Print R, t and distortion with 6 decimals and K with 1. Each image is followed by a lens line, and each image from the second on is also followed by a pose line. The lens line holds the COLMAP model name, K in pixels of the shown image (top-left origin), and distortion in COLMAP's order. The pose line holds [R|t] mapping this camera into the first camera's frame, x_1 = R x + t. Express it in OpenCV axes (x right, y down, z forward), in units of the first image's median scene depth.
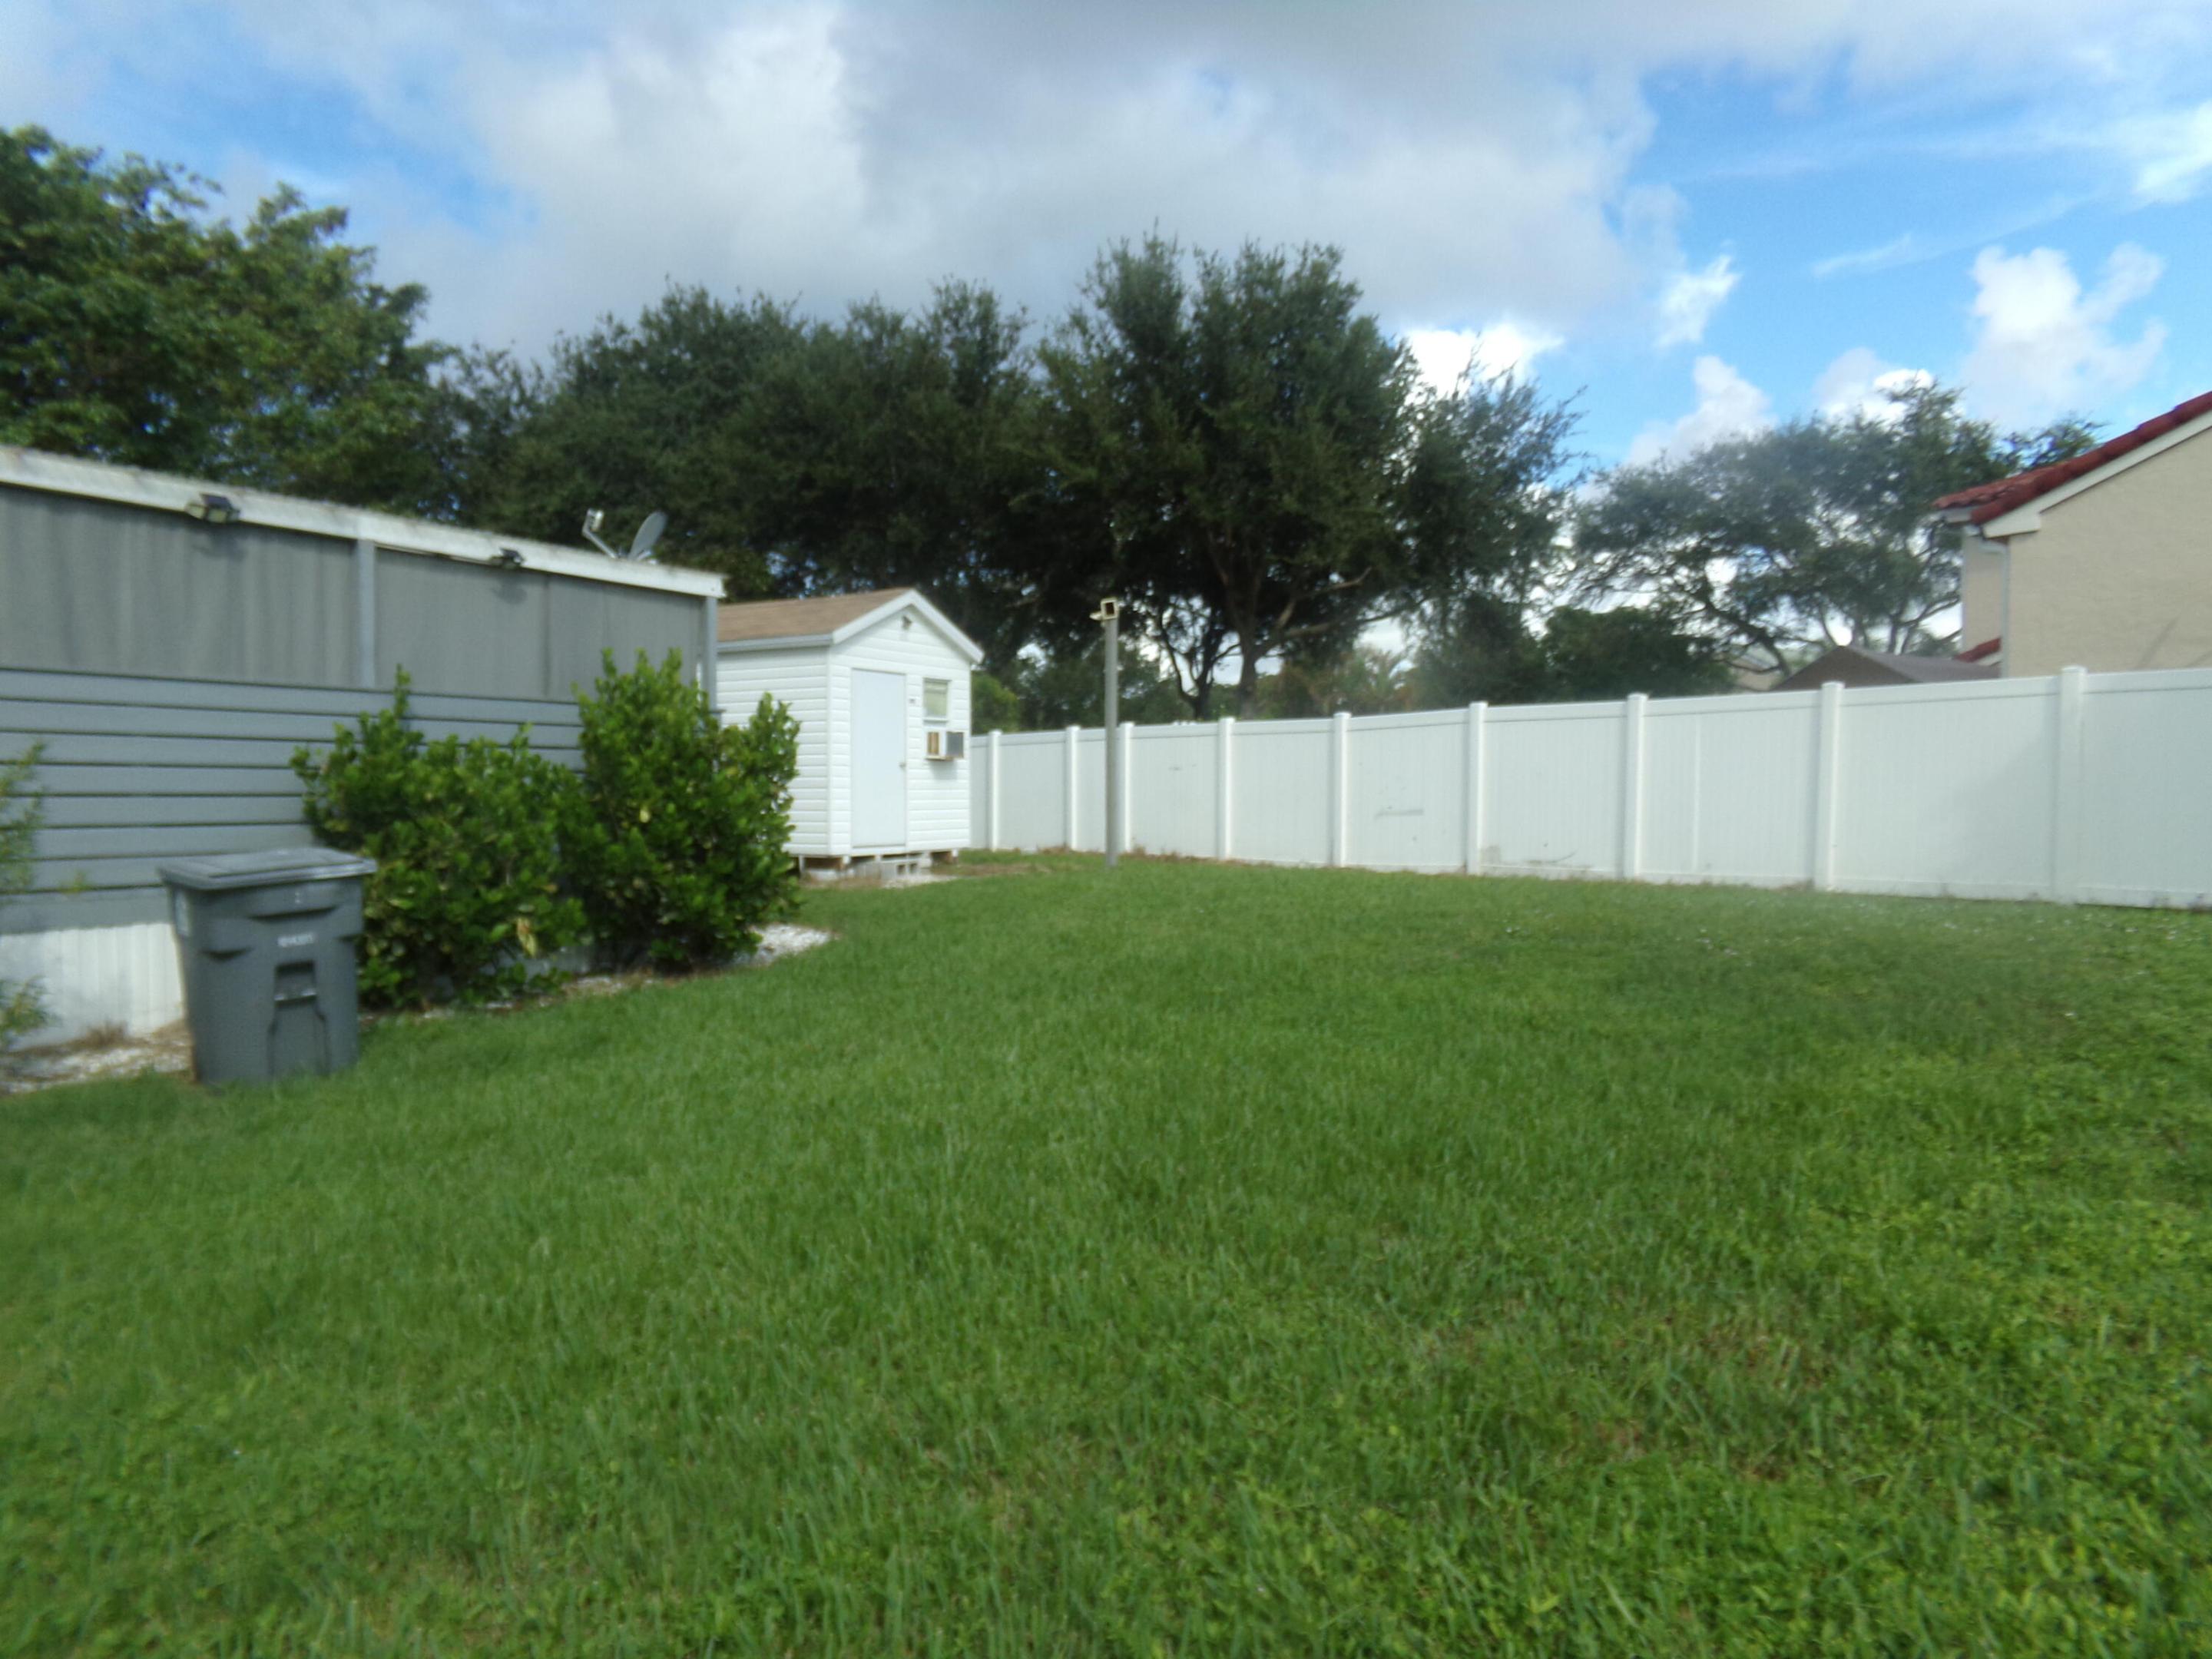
lens RADIAL K [[1513.5, 0, 1106.0], [0, 1513.5, 829.5], [0, 0, 1]] dist [-0.095844, 0.158588]
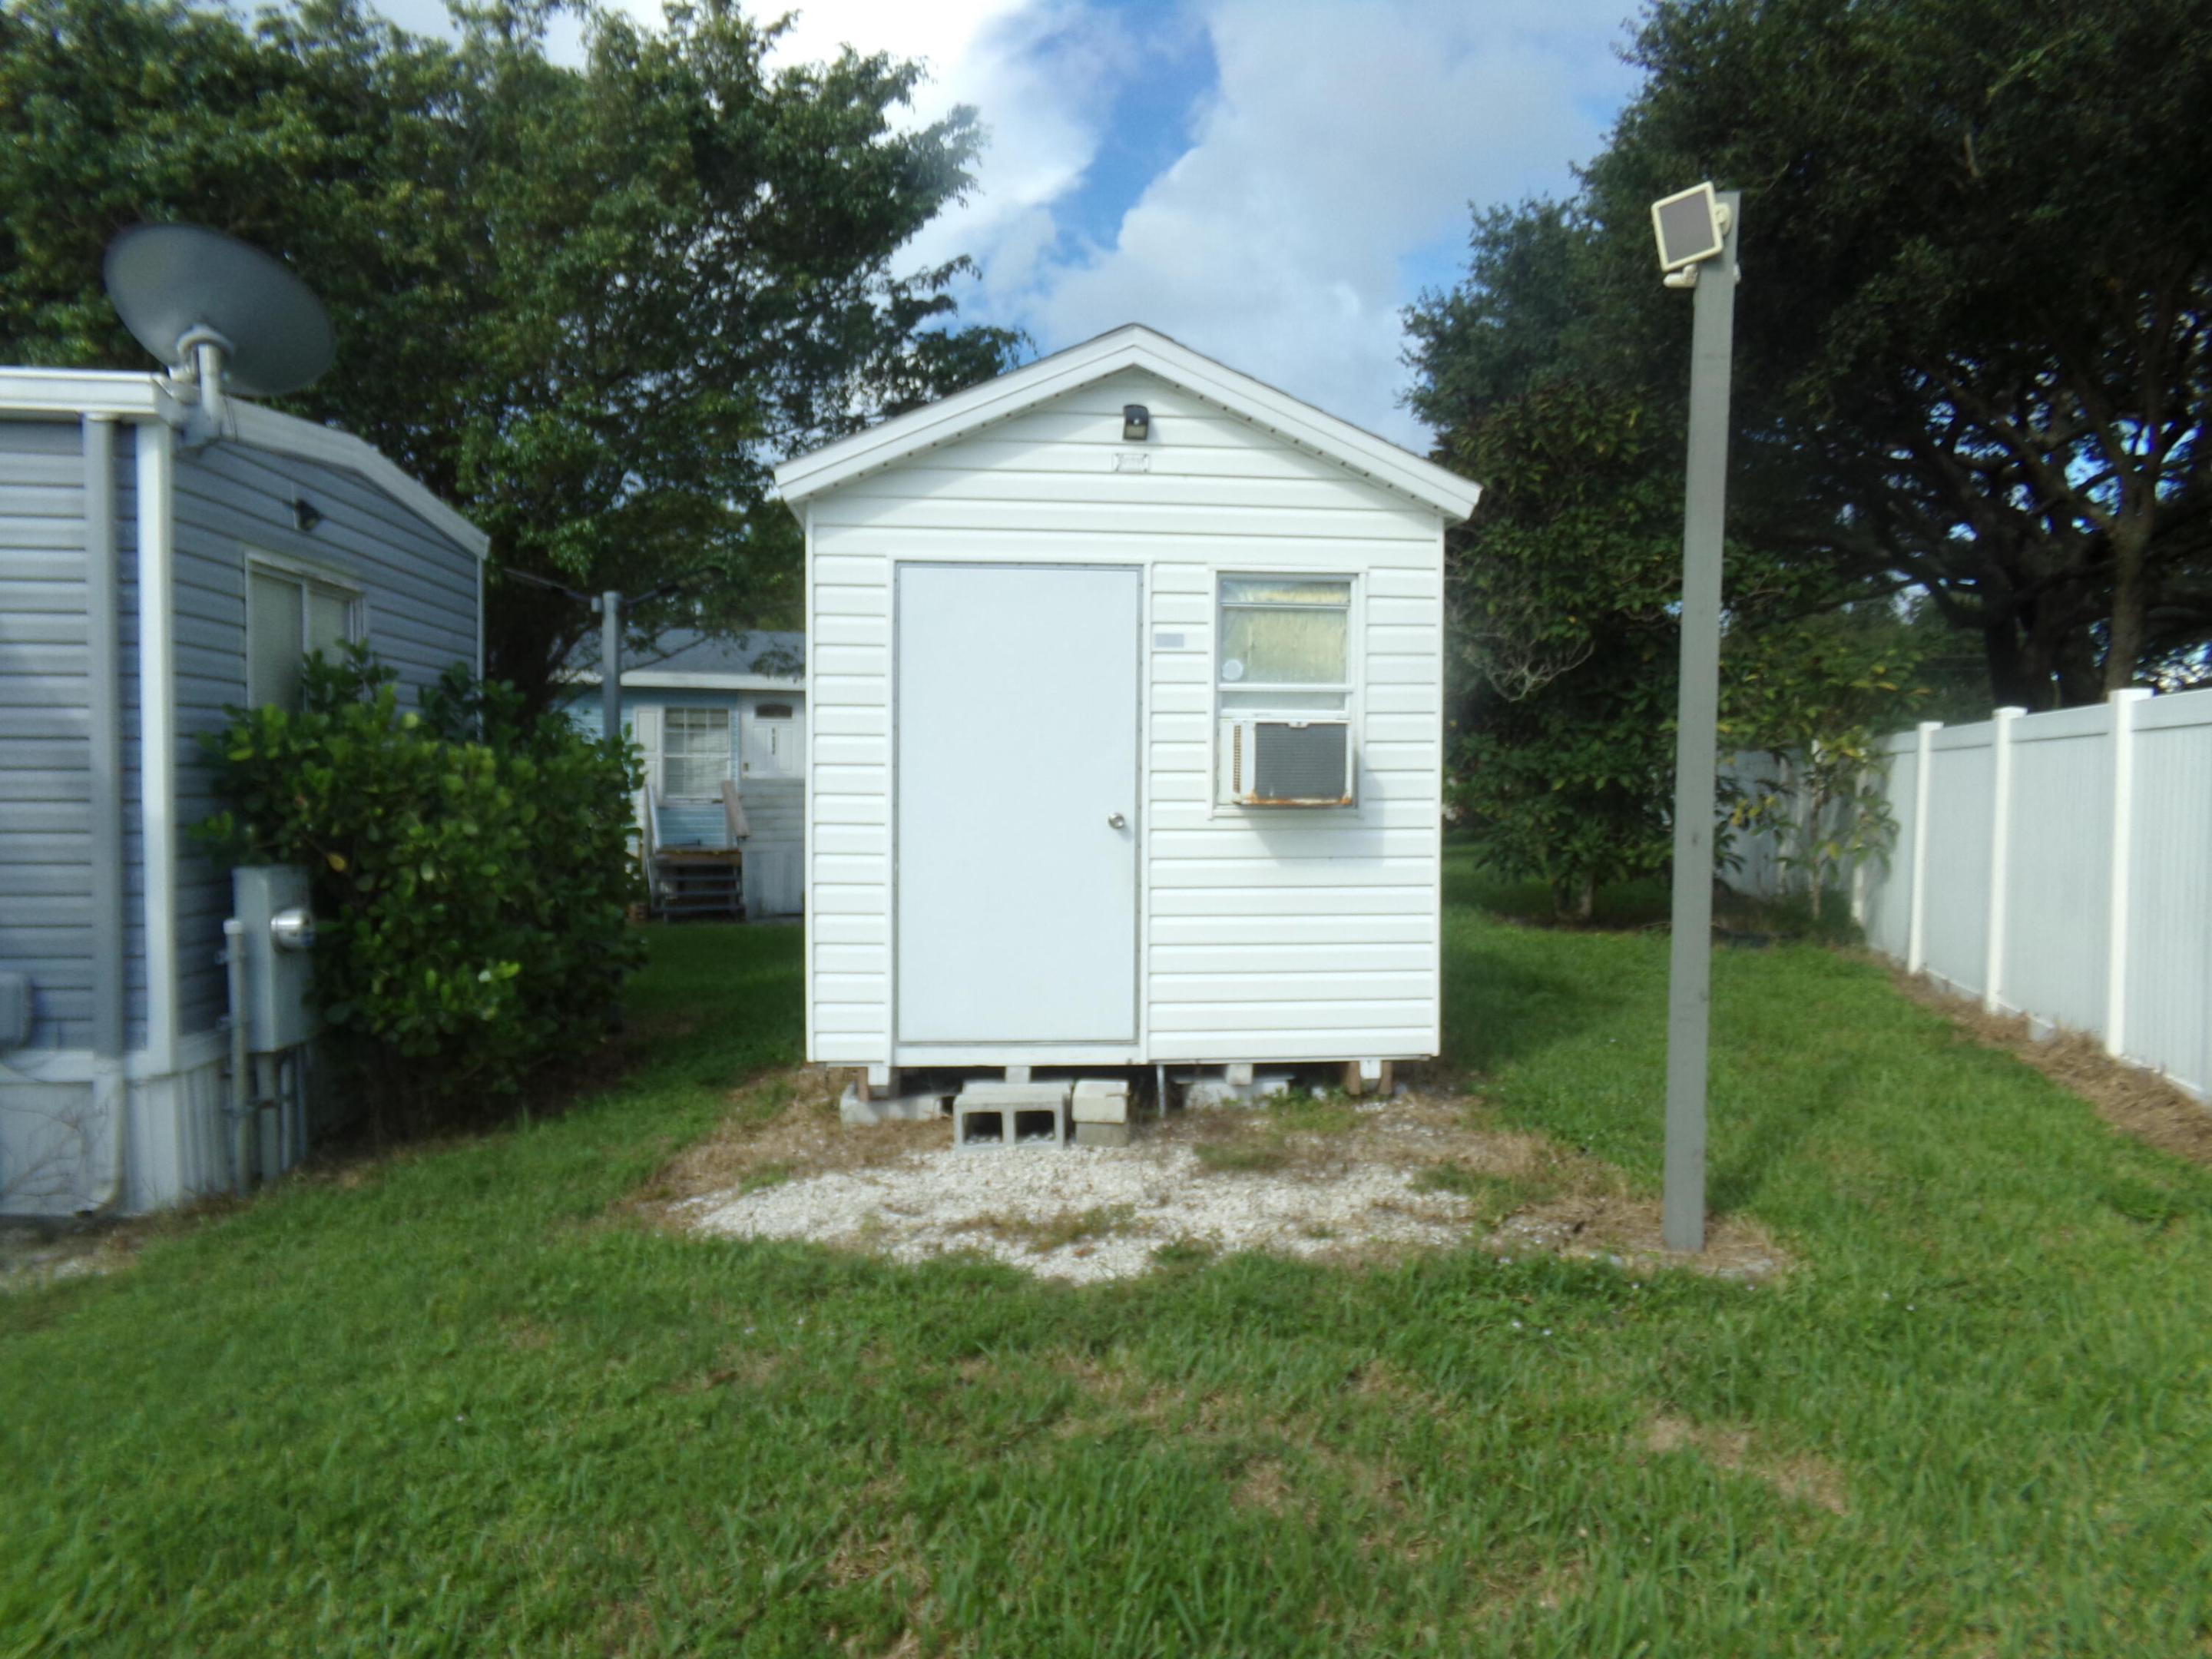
lens RADIAL K [[1513.5, 0, 1106.0], [0, 1513.5, 829.5], [0, 0, 1]] dist [-0.095844, 0.158588]
pose [[0.557740, 0.036880, -0.829196, 0.173612], [-0.026311, 0.999296, 0.026748, -0.054200], [0.829599, 0.006899, 0.558318, 0.856077]]
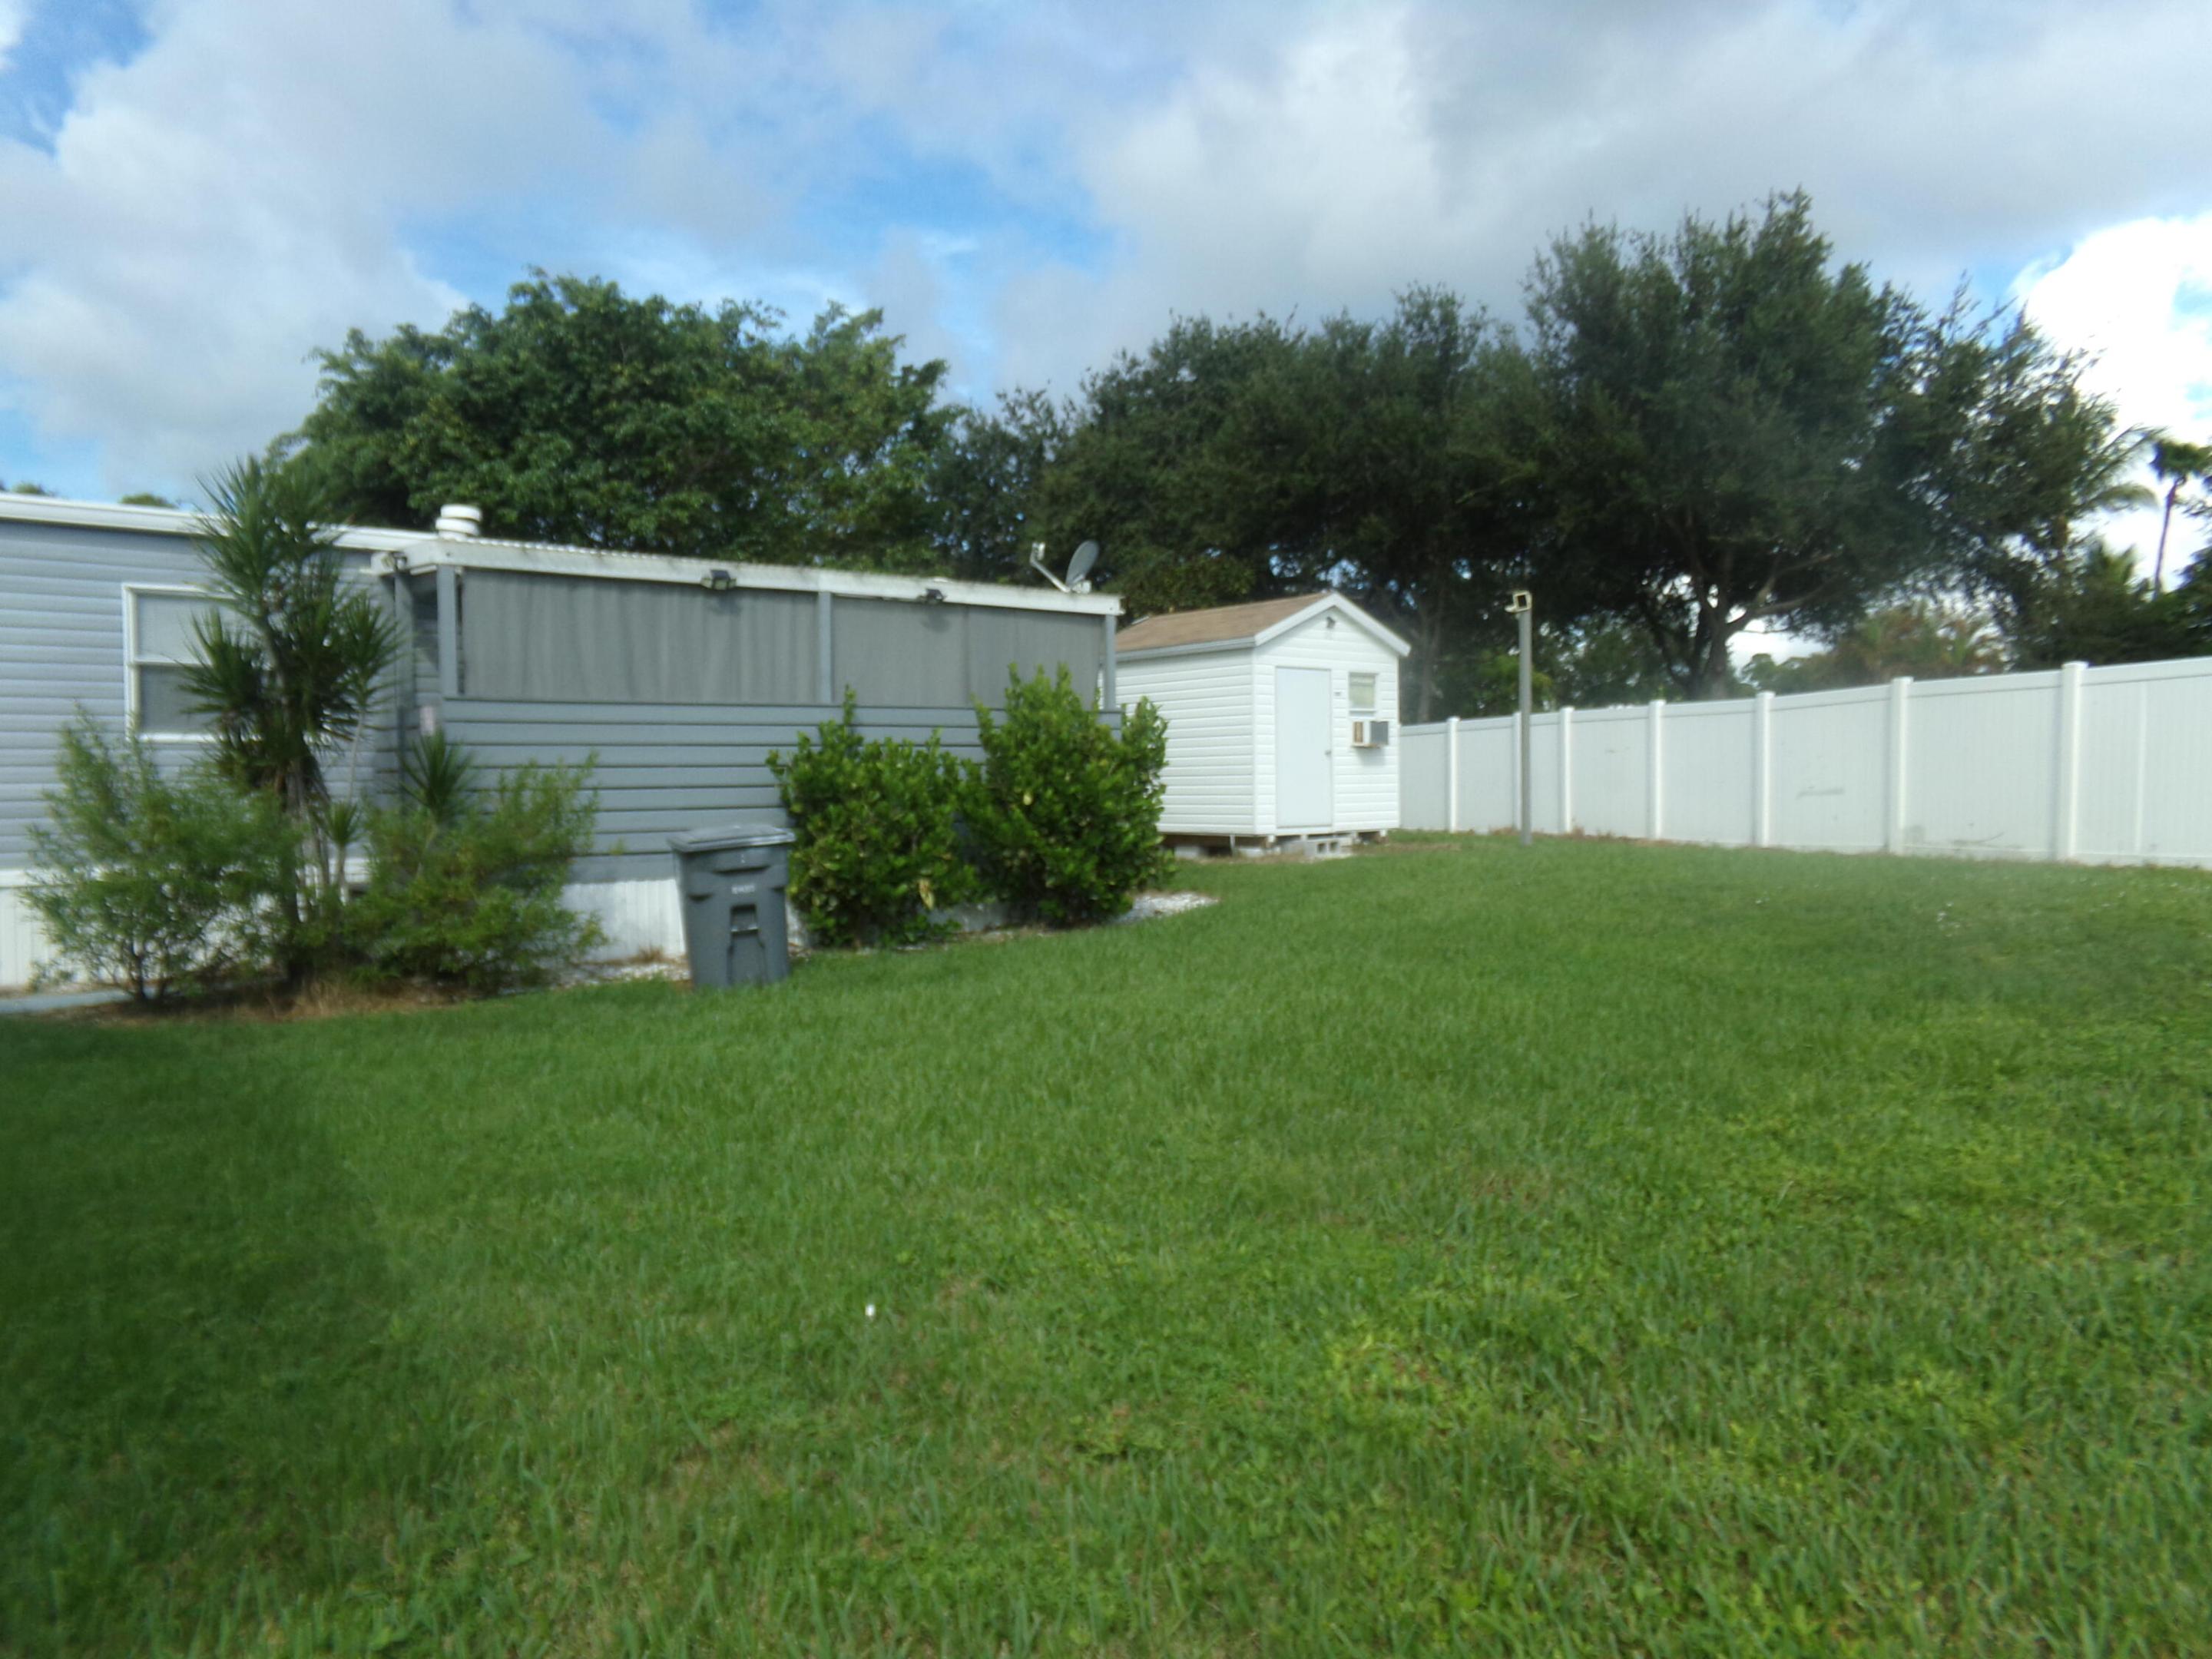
lens RADIAL K [[1513.5, 0, 1106.0], [0, 1513.5, 829.5], [0, 0, 1]] dist [-0.095844, 0.158588]
pose [[0.927298, -0.000212, -0.374323, 0.135699], [0.003776, 0.999954, 0.008787, 0.003057], [0.374304, -0.009562, 0.927257, -0.083092]]
